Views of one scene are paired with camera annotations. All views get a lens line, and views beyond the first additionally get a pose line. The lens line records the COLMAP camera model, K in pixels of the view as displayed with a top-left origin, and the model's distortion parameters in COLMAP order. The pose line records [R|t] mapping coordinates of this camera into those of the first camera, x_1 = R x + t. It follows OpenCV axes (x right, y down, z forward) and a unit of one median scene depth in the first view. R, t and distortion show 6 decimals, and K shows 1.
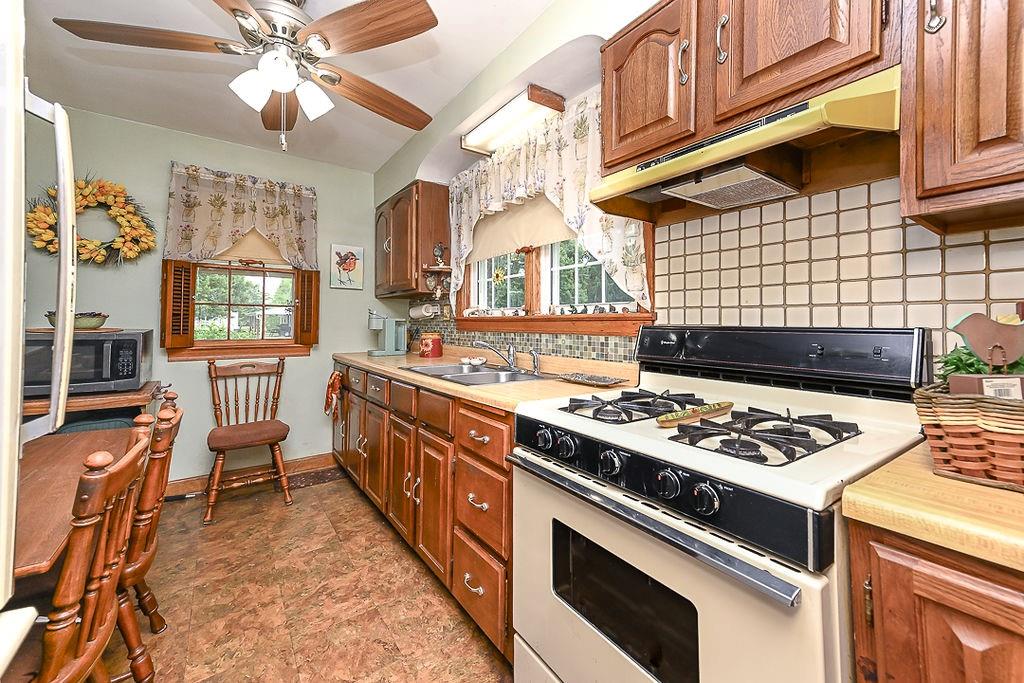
lens RADIAL K [[413.4, 0, 511.2], [0, 413.4, 321.6], [0, 0, 1]] dist [0.022665, 0.000291]
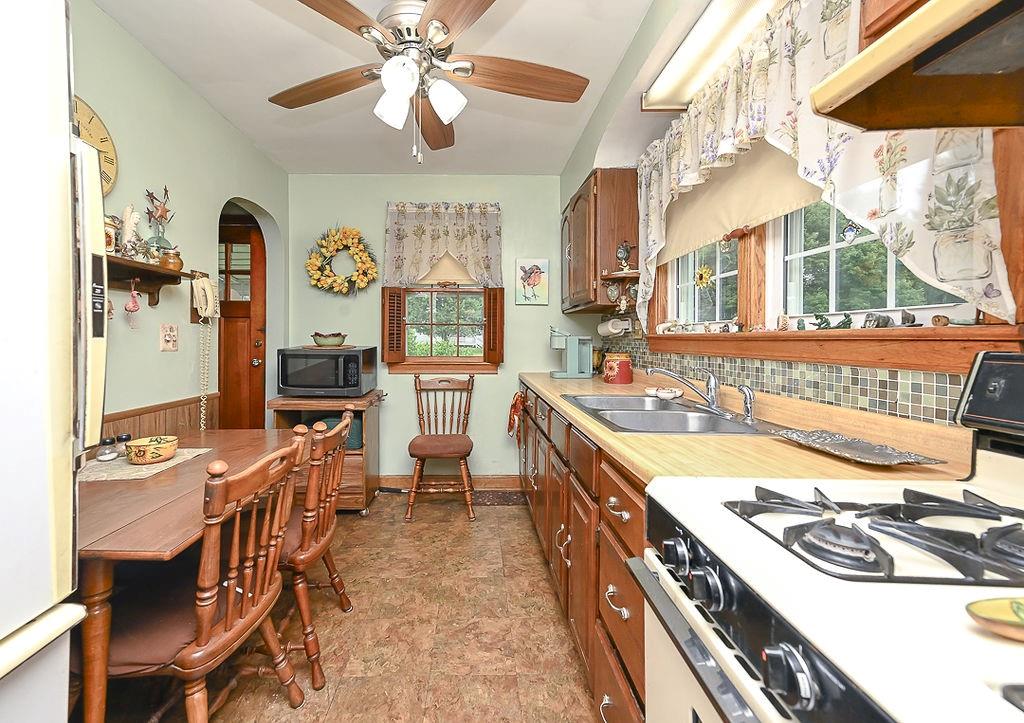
lens RADIAL K [[433.9, 0, 472.7], [0, 433.9, 344.9], [0, 0, 1]] dist [0.022043, 0.000258]
pose [[0.817492, 0.007511, -0.575891, 0.083039], [0.001887, 0.999875, 0.015719, -0.005412], [0.575937, -0.013936, 0.817376, 0.155812]]
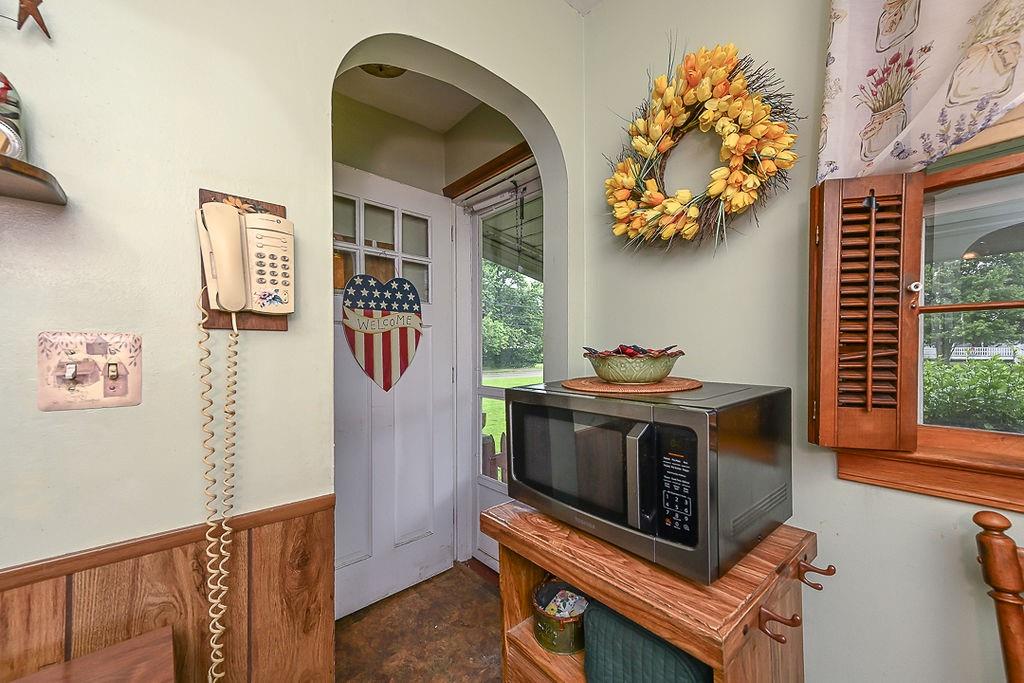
lens RADIAL K [[410.9, 0, 513.7], [0, 410.9, 353.1], [0, 0, 1]] dist [0.020016, 0.000055]
pose [[0.094653, -0.001330, -0.995509, -0.530269], [0.008255, 0.999966, -0.000551, -0.015088], [0.995476, -0.008165, 0.094660, 0.747518]]
